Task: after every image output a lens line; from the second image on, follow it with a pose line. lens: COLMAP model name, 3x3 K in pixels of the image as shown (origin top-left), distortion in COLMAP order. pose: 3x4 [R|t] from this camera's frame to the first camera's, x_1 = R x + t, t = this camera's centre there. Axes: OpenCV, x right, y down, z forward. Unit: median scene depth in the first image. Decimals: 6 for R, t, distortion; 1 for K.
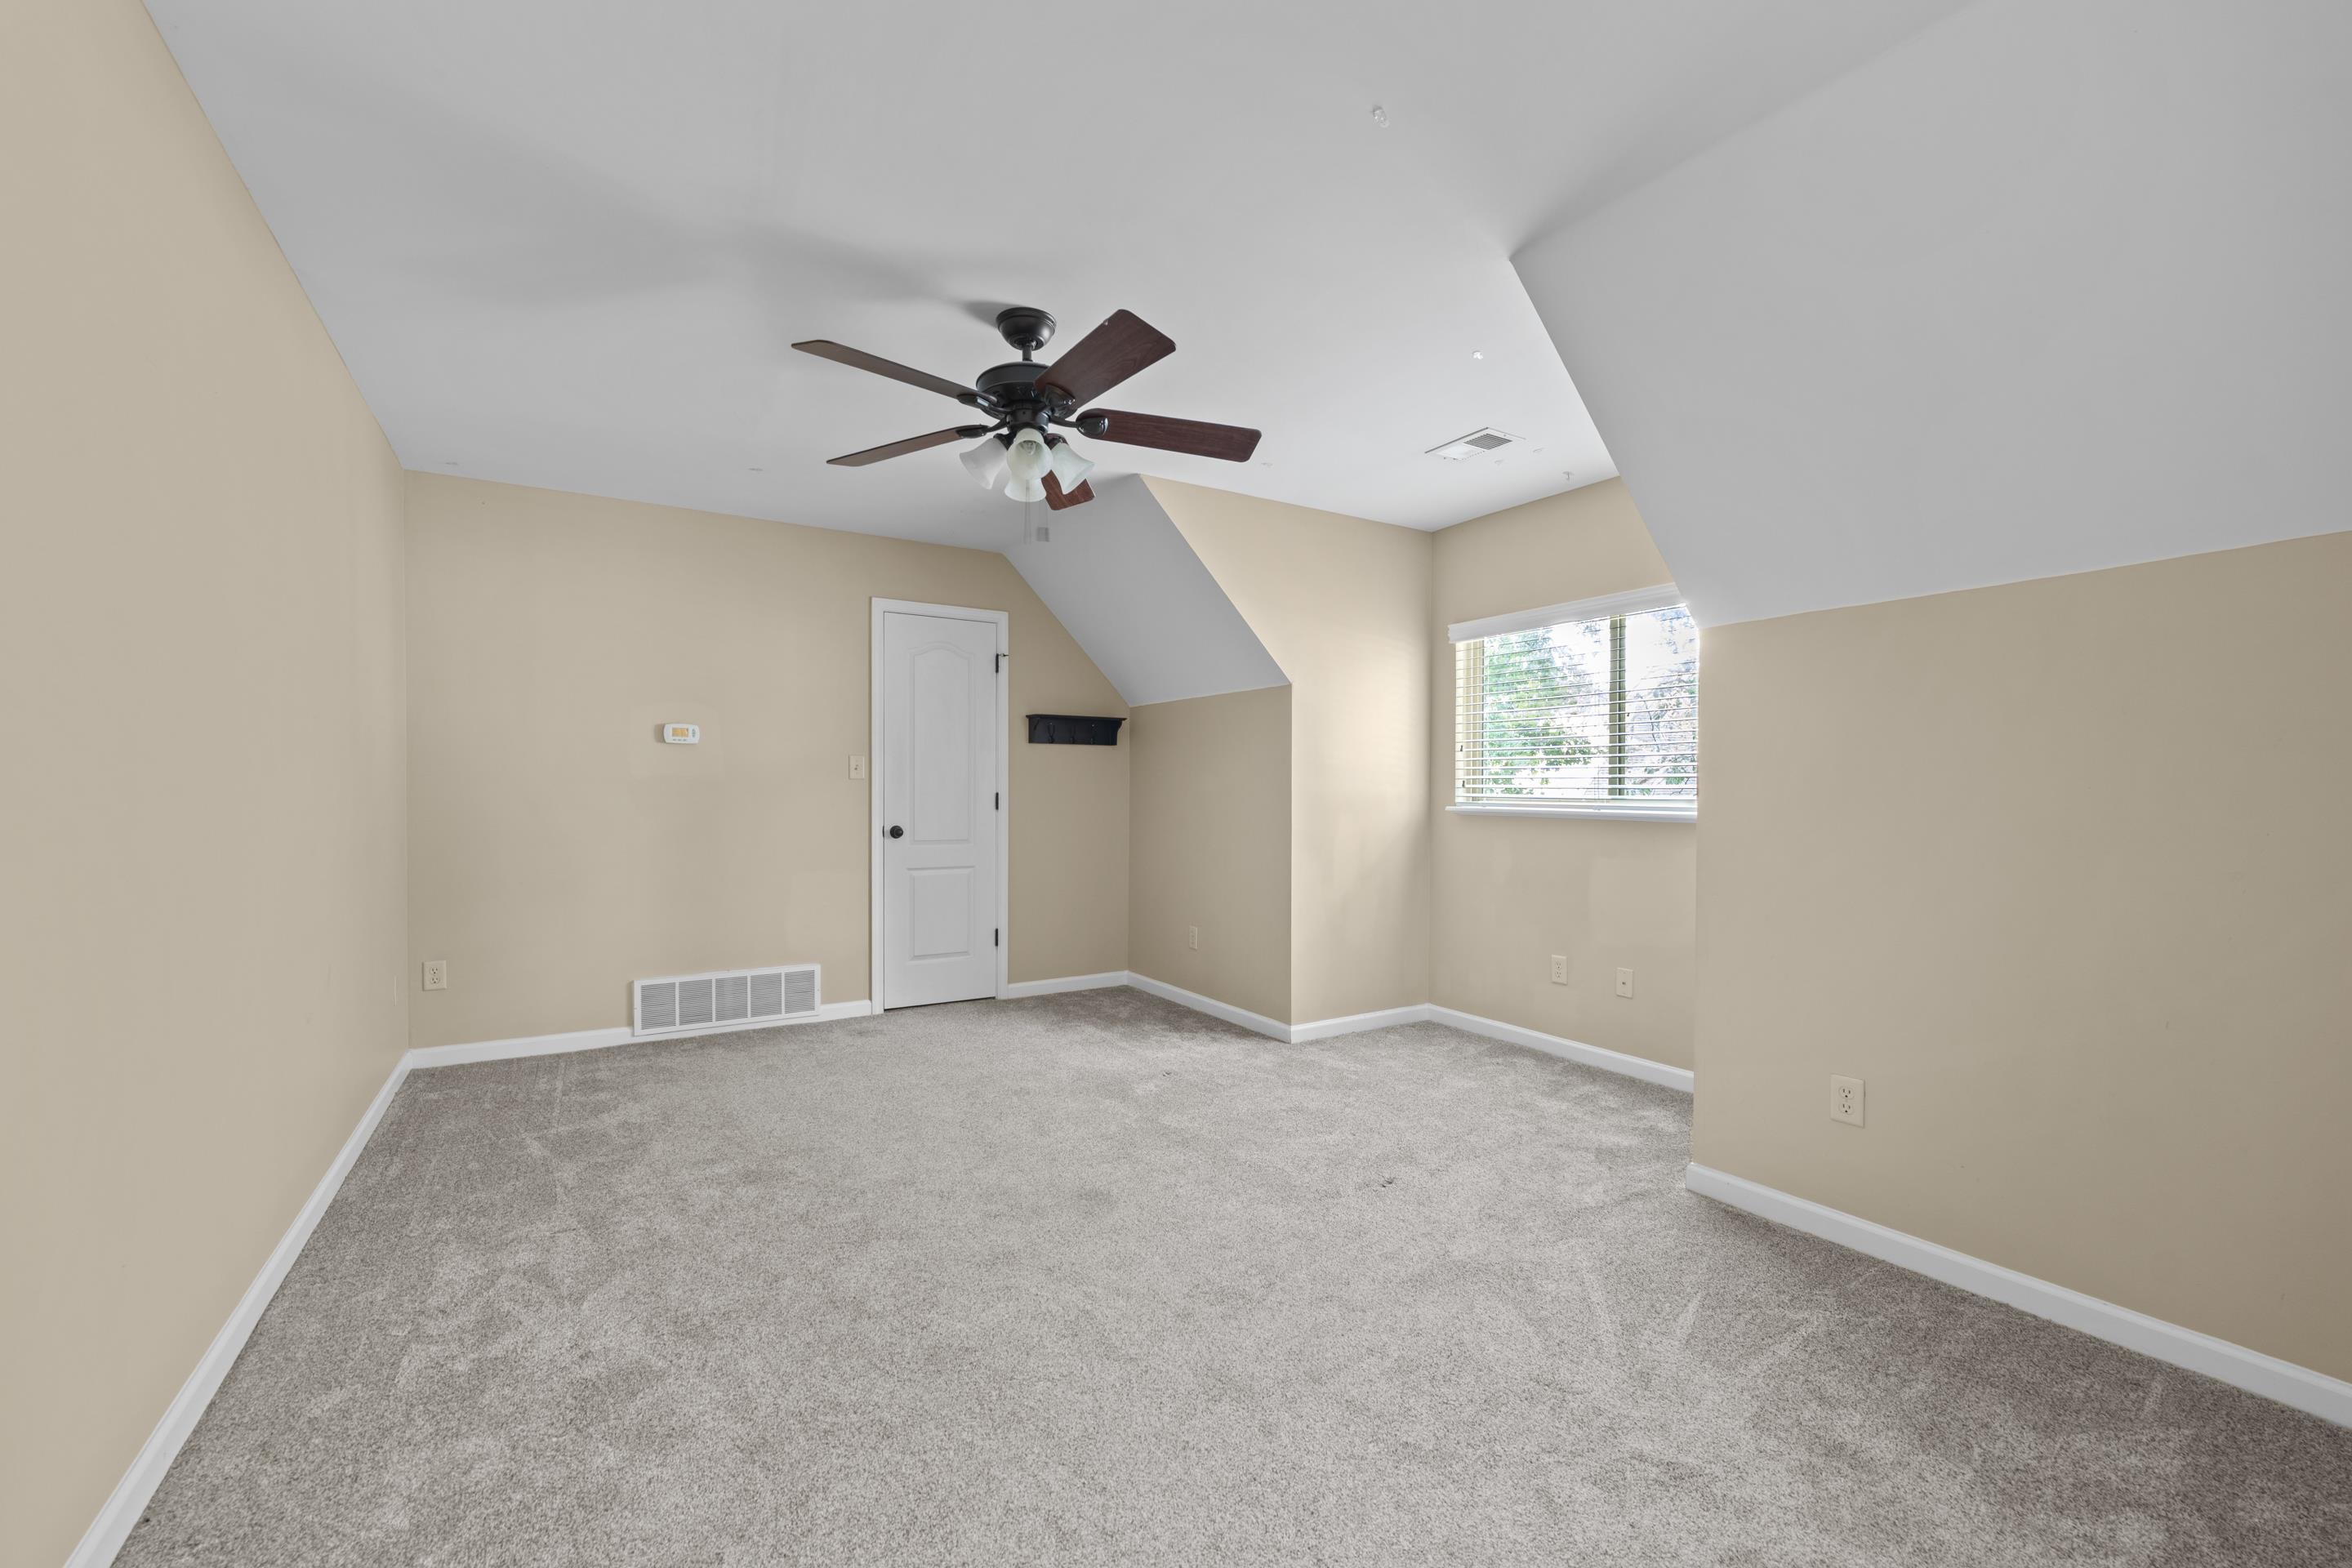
lens RADIAL K [[945.6, 0, 1168.0], [0, 945.6, 788.8], [0, 0, 1]] dist [0.002641, -0.000451]
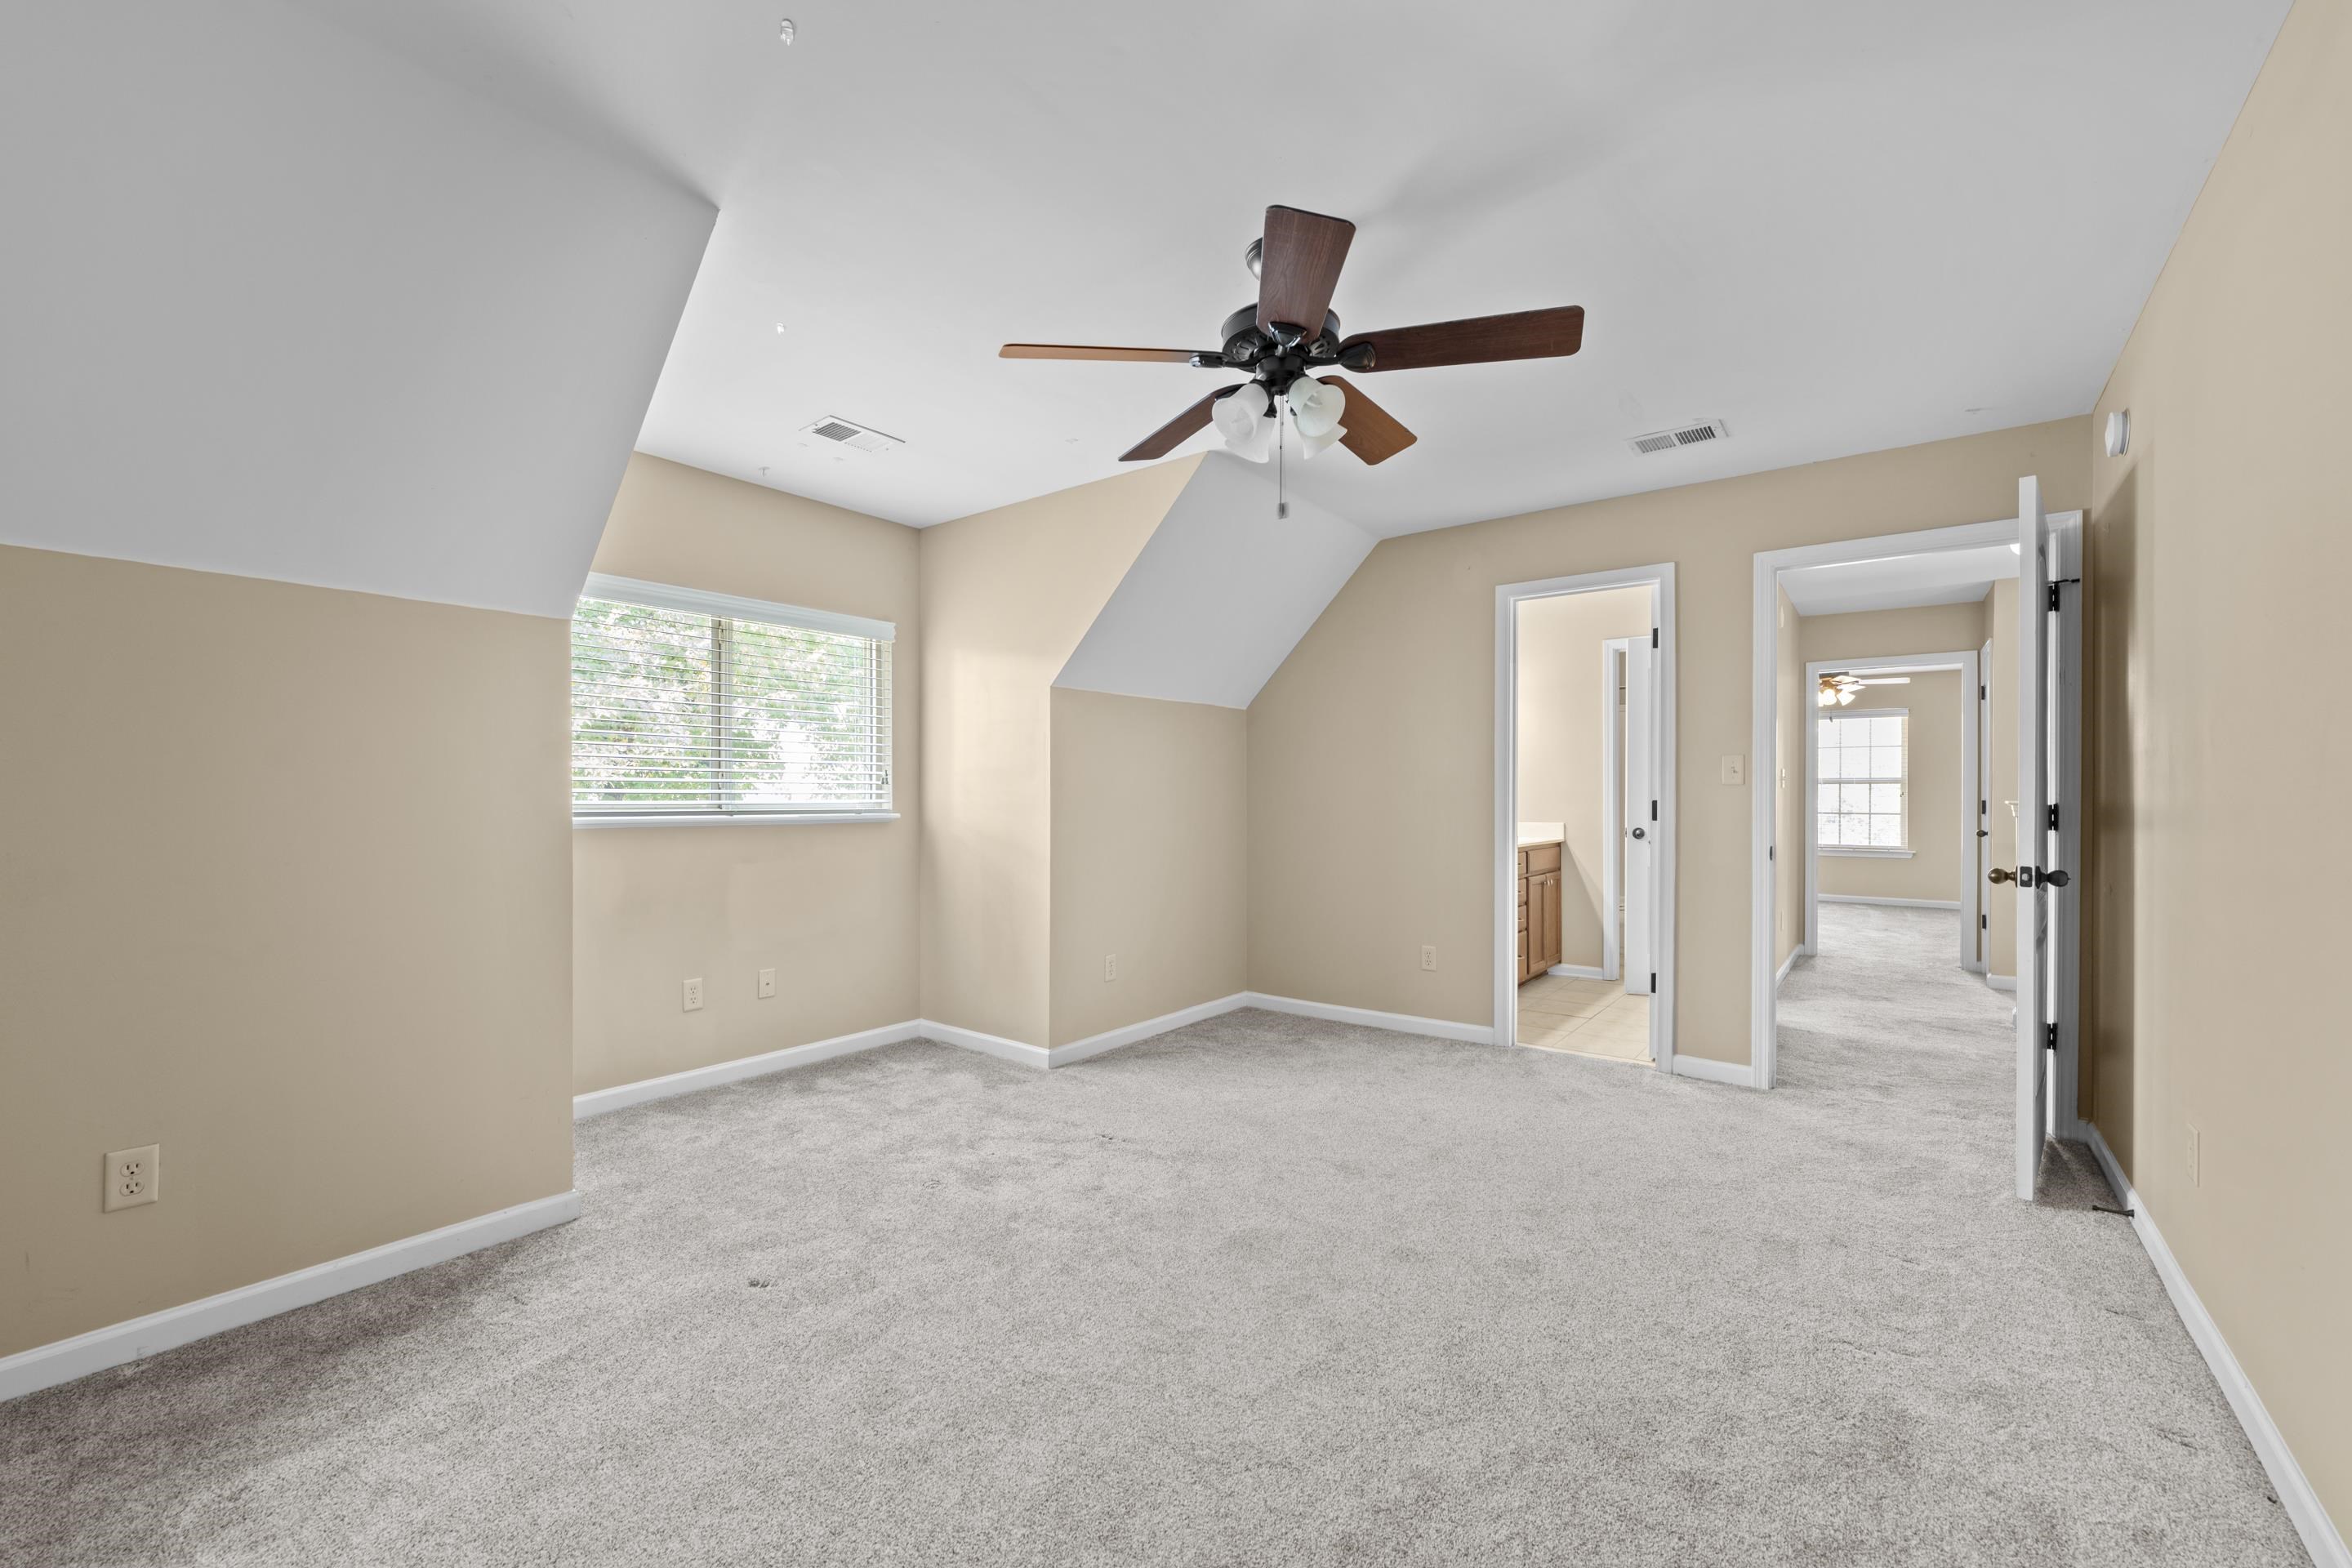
lens RADIAL K [[945.6, 0, 1165.7], [0, 945.6, 784.9], [0, 0, 1]] dist [0.002641, -0.000451]
pose [[-0.334743, -0.002455, 0.942306, -0.694421], [-0.002505, 0.999995, 0.001715, -0.014312], [-0.942306, -0.001787, -0.334748, 1.039408]]
